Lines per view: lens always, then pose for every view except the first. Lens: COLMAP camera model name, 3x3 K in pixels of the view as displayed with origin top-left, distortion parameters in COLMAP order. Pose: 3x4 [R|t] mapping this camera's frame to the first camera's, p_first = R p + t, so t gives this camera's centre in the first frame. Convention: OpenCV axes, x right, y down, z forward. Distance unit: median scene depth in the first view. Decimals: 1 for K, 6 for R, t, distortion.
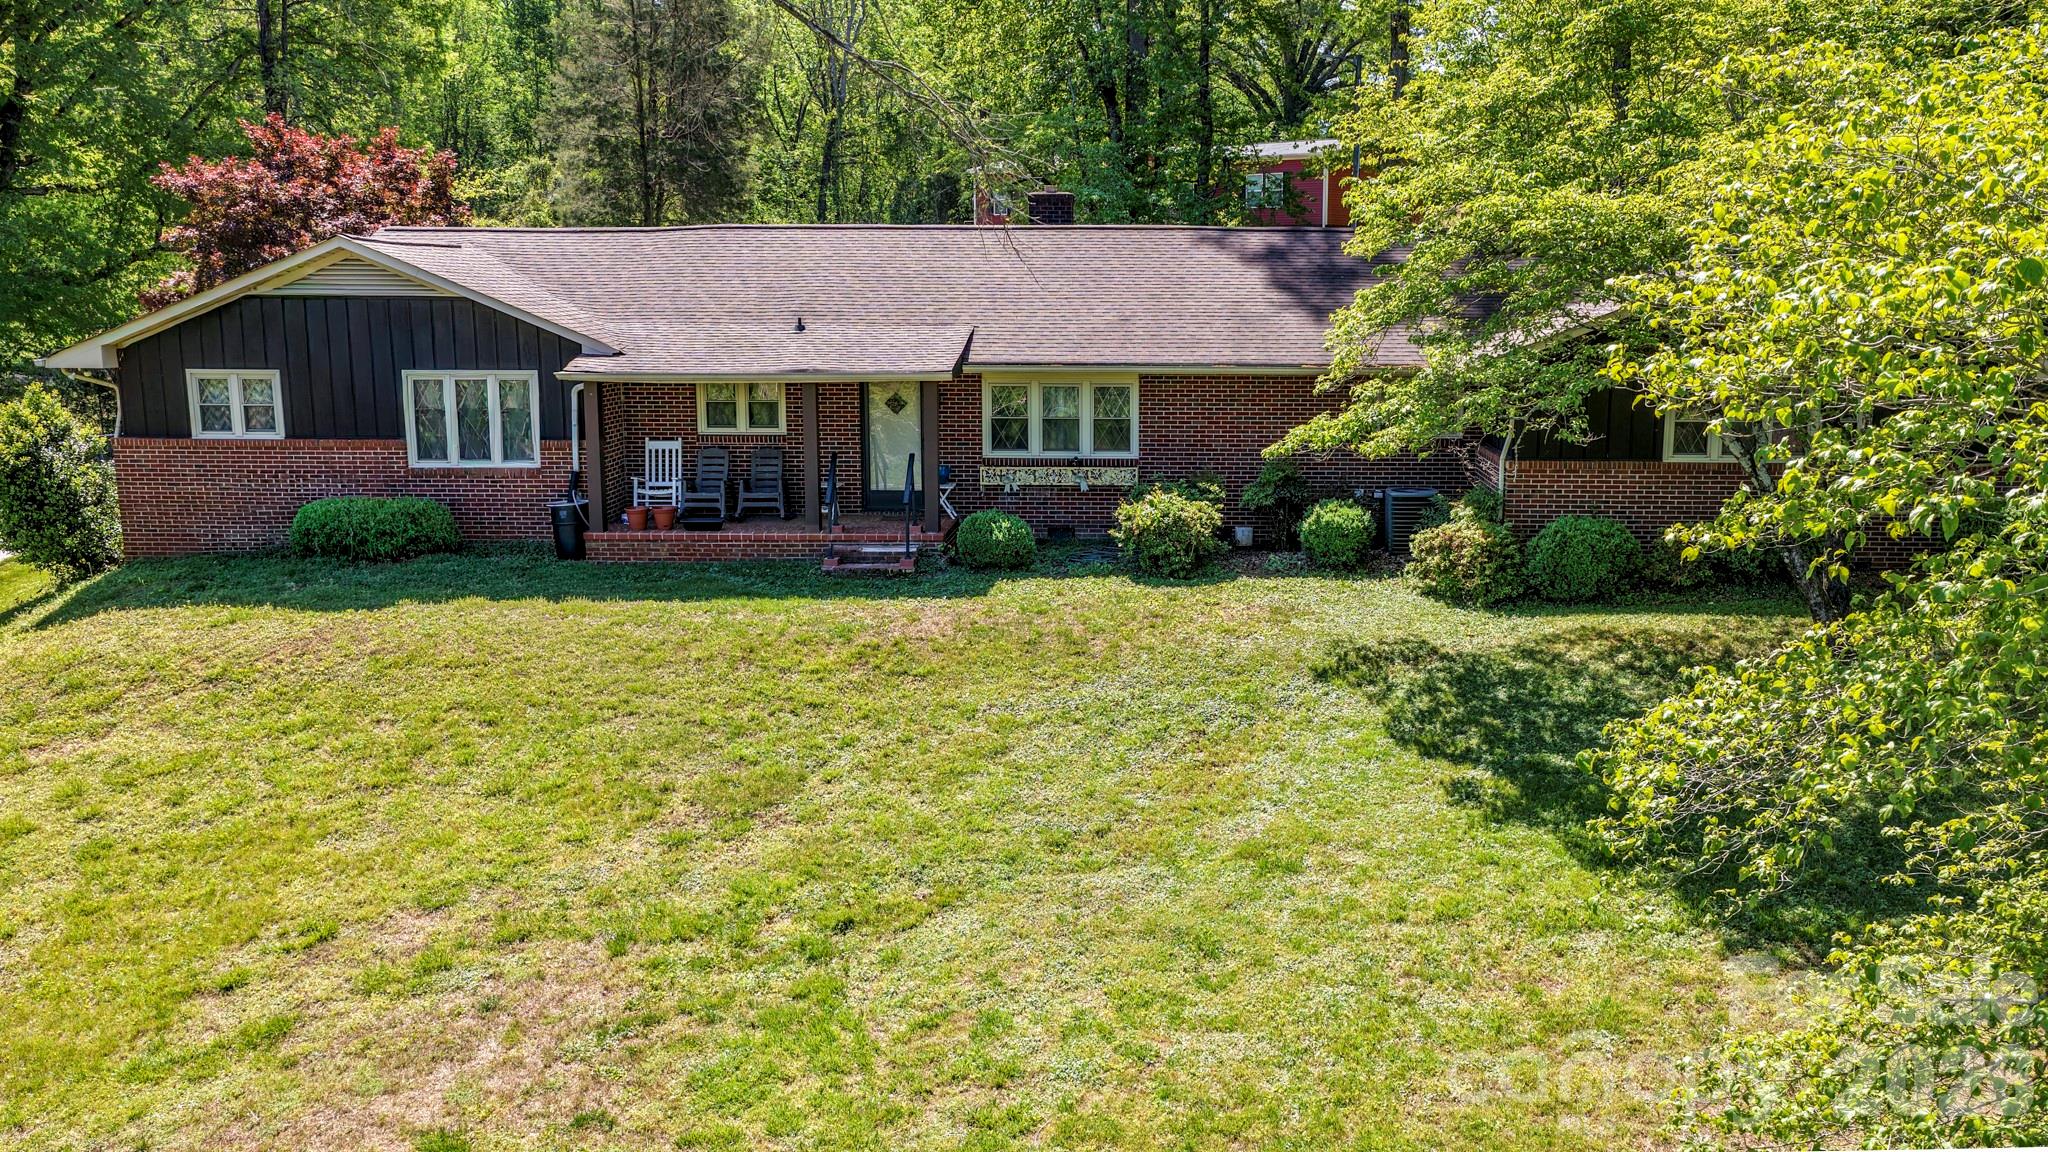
lens RADIAL K [[1750.9, 0, 1024.0], [0, 1750.9, 576.0], [0, 0, 1]] dist [0.048778, 0.001464]
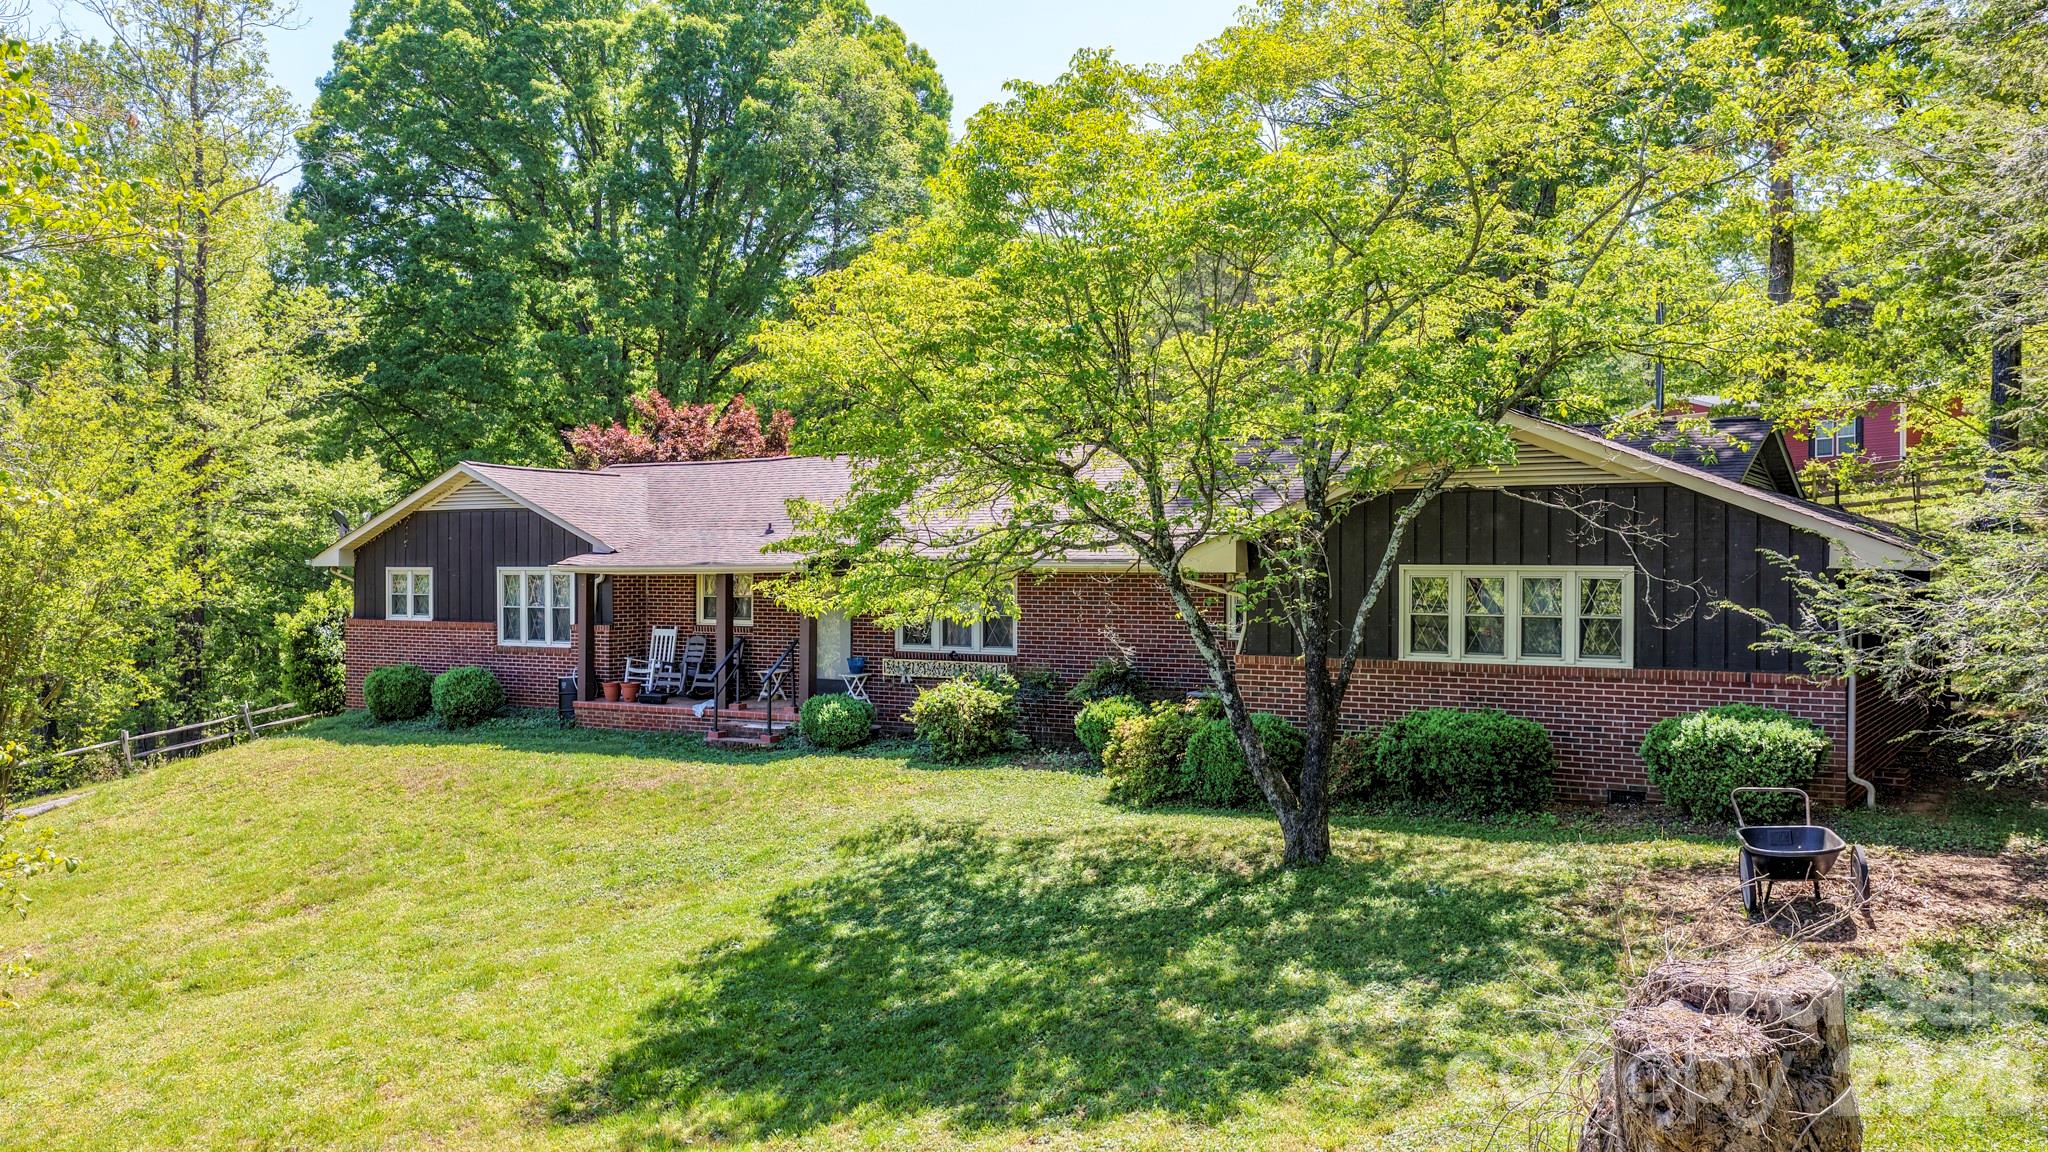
lens RADIAL K [[1750.9, 0, 1024.0], [0, 1750.9, 576.0], [0, 0, 1]] dist [0.048778, 0.001464]
pose [[0.844947, 0.002846, -0.534842, 0.622195], [-0.096528, 0.984377, -0.147257, 0.036163], [0.526067, 0.176052, 0.832021, 0.165841]]
